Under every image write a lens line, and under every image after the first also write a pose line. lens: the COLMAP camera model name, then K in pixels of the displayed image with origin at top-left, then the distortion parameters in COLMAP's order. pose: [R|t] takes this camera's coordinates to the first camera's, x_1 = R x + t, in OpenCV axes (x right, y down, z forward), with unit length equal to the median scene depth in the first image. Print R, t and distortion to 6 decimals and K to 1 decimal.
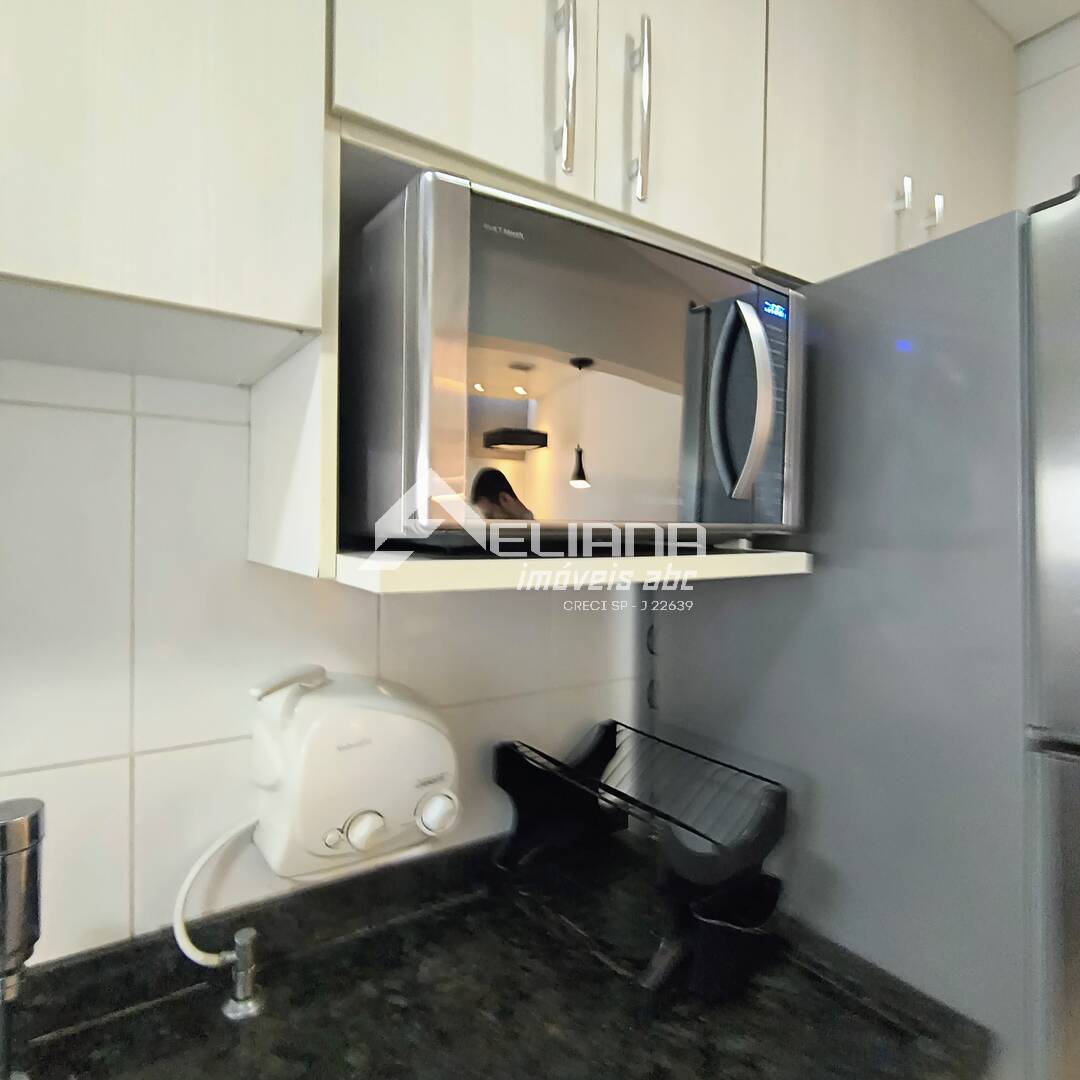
lens RADIAL K [[663.2, 0, 543.2], [0, 663.2, 537.8], [0, 0, 1]] dist [-0.006866, 0.004157]
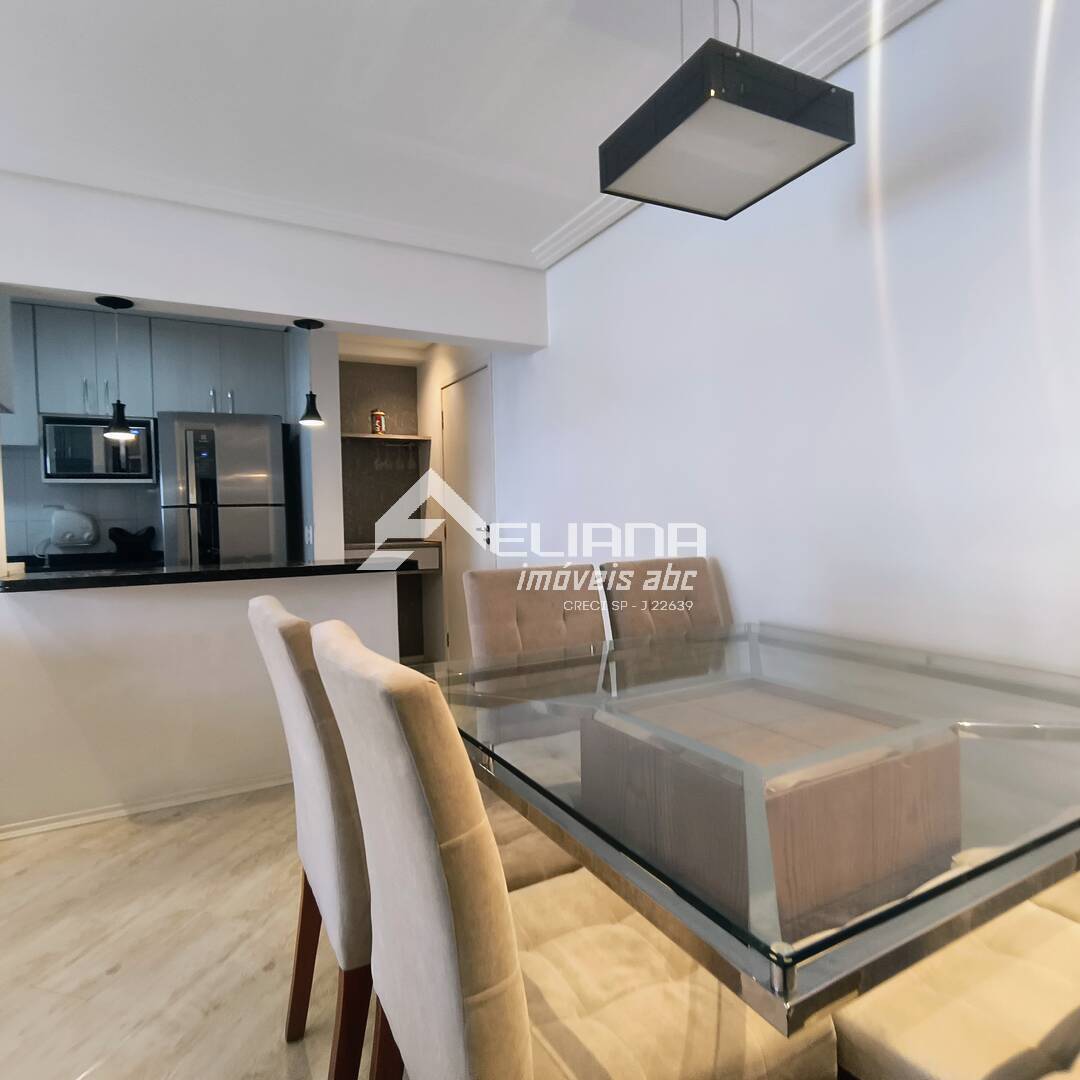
lens RADIAL K [[663.2, 0, 539.0], [0, 663.2, 532.9], [0, 0, 1]] dist [-0.006866, 0.004157]
pose [[0.992076, -0.035505, -0.120519, 4.105836], [0.037032, 0.999259, 0.010451, 0.512072], [0.120058, -0.014832, 0.992656, -3.791678]]
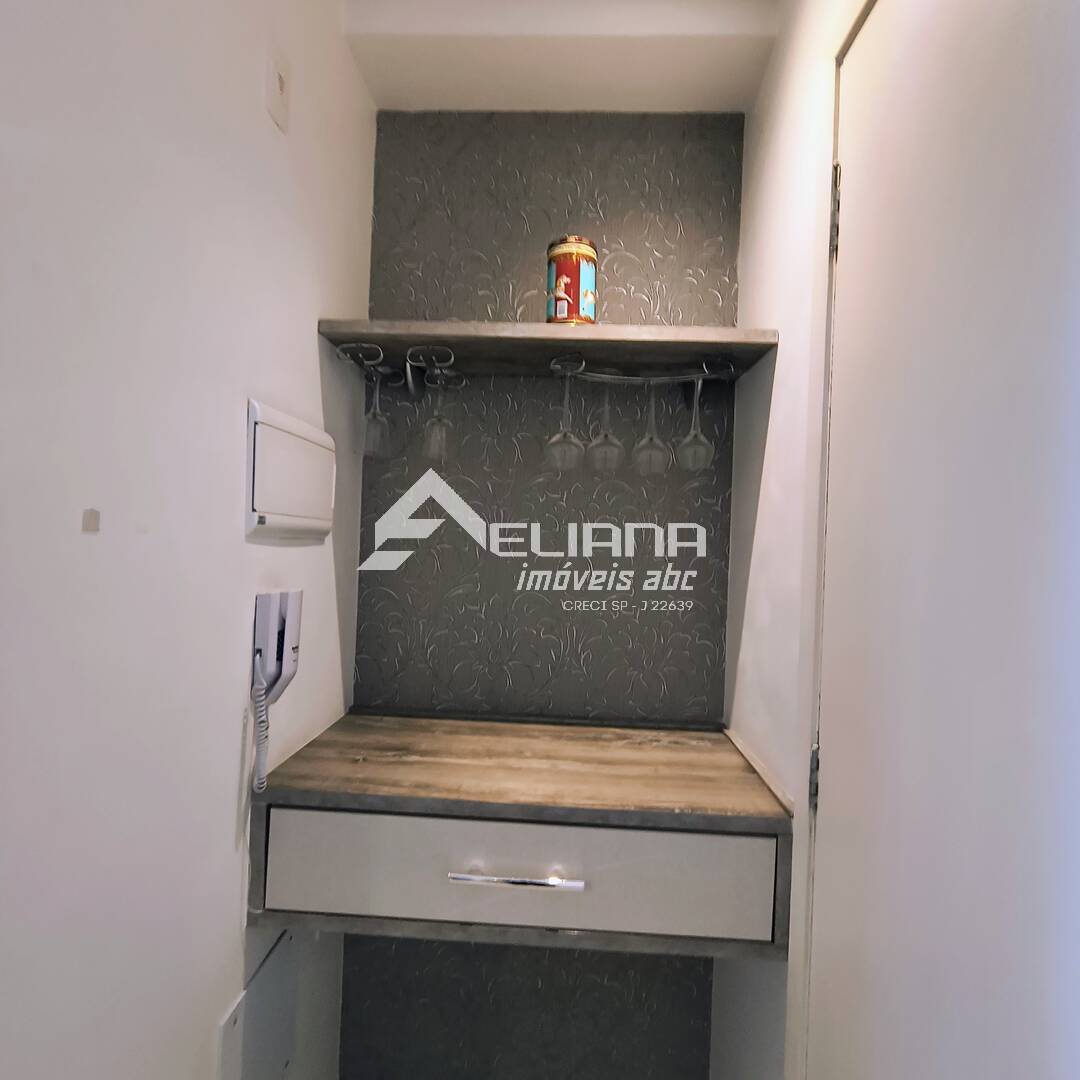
lens RADIAL K [[663.2, 0, 548.2], [0, 663.2, 533.4], [0, 0, 1]] dist [-0.006866, 0.004157]
pose [[0.799658, 0.007010, -0.600415, 2.821377], [-0.036498, 0.998650, -0.036950, 0.149103], [0.599345, 0.051462, 0.798835, 0.986099]]
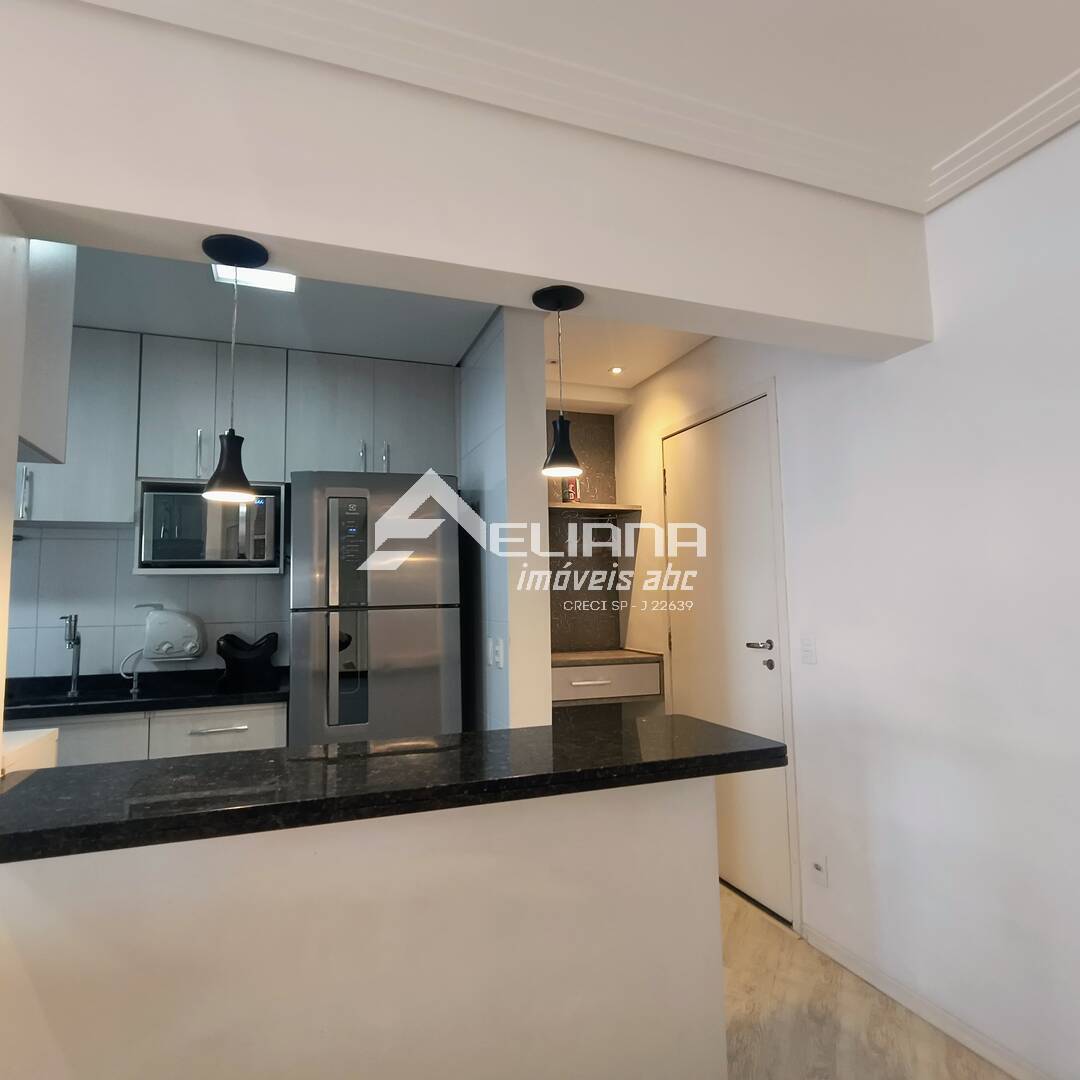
lens RADIAL K [[663.2, 0, 546.0], [0, 663.2, 531.7], [0, 0, 1]] dist [-0.006866, 0.004157]
pose [[0.965978, -0.059113, -0.251778, 2.834075], [0.031828, 0.993300, -0.111098, 0.284825], [0.256658, 0.099305, 0.961387, -2.143643]]
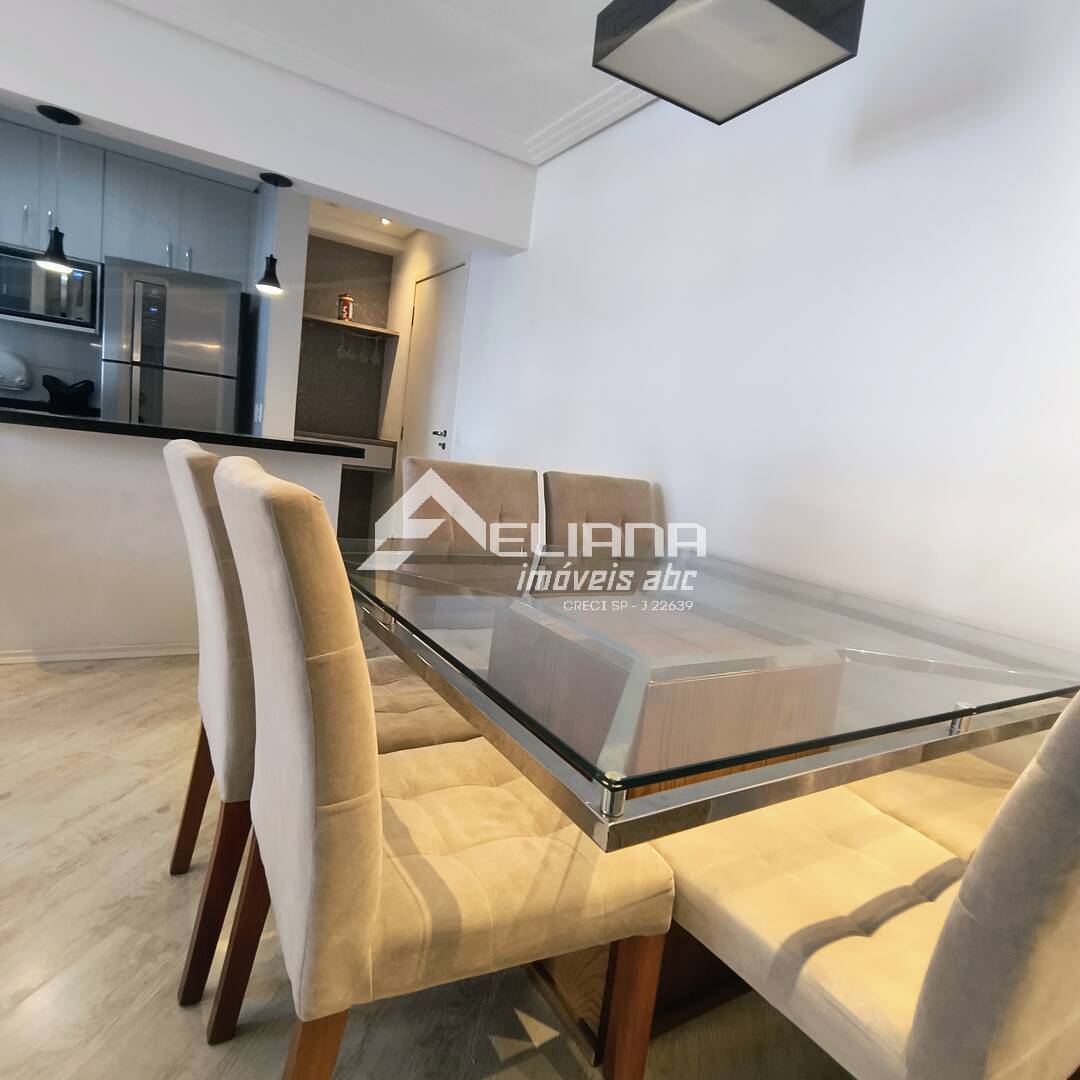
lens RADIAL K [[663.2, 0, 544.0], [0, 663.2, 532.2], [0, 0, 1]] dist [-0.006866, 0.004157]
pose [[0.992704, 0.108889, -0.051783, 4.191738], [-0.102581, 0.988410, 0.111905, 0.625382], [0.063368, -0.105776, 0.992369, -3.784596]]
